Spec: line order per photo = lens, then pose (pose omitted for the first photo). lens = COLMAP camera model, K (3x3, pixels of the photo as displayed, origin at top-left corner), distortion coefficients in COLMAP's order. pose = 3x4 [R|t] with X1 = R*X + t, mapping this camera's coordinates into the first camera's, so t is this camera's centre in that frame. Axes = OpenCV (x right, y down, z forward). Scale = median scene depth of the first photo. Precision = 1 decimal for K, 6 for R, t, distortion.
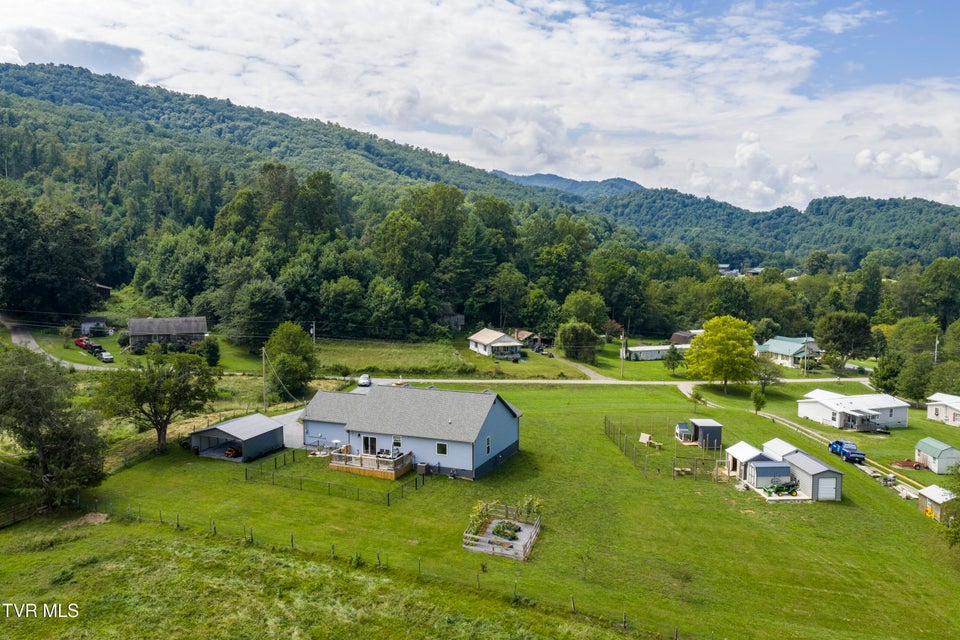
lens RADIAL K [[790.6, 0, 480.0], [0, 790.6, 320.0], [0, 0, 1]] dist [0.018635, -0.025052]
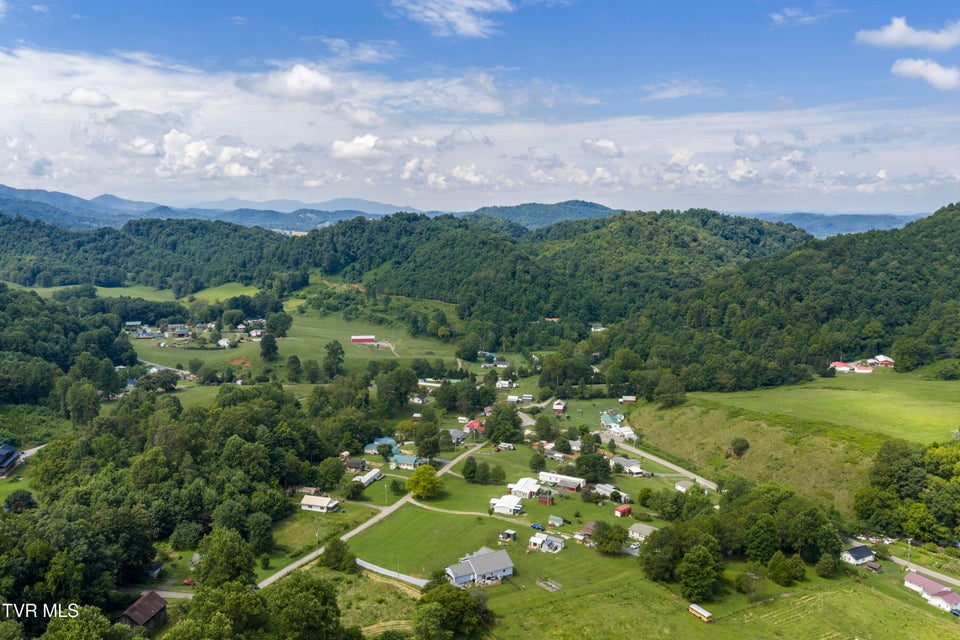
lens RADIAL K [[790.6, 0, 480.0], [0, 790.6, 320.0], [0, 0, 1]] dist [0.018635, -0.025052]
pose [[0.622580, -0.110998, 0.774644, -1.132962], [0.079166, 0.993745, 0.078766, -0.512359], [-0.778541, 0.012287, 0.627473, -0.471145]]
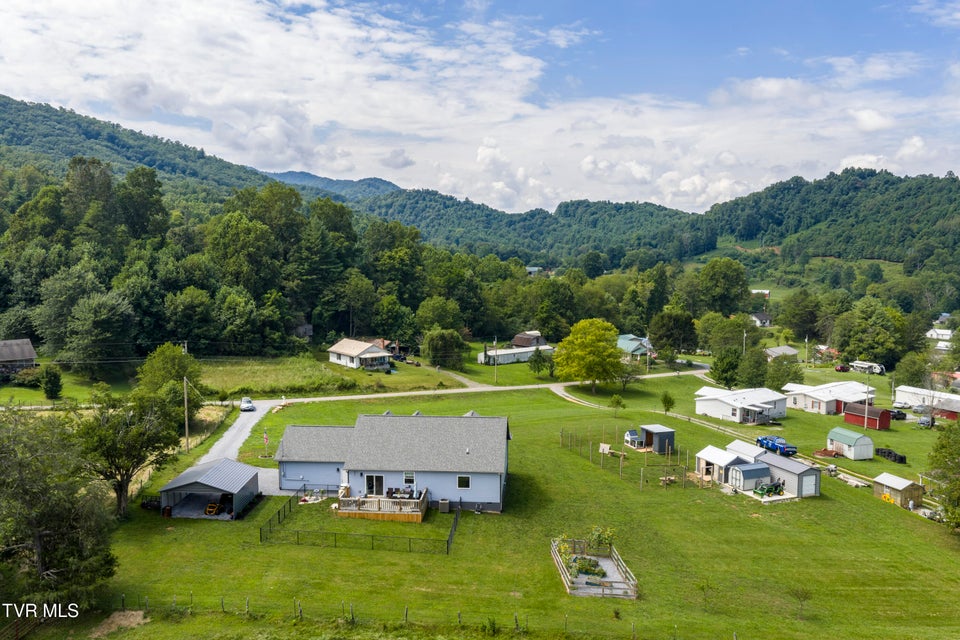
lens RADIAL K [[790.6, 0, 480.0], [0, 790.6, 320.0], [0, 0, 1]] dist [0.018635, -0.025052]
pose [[0.952796, -0.031096, 0.302014, -0.126734], [0.030792, 0.999509, 0.005767, -0.012481], [-0.302045, 0.003805, 0.953286, 0.050151]]
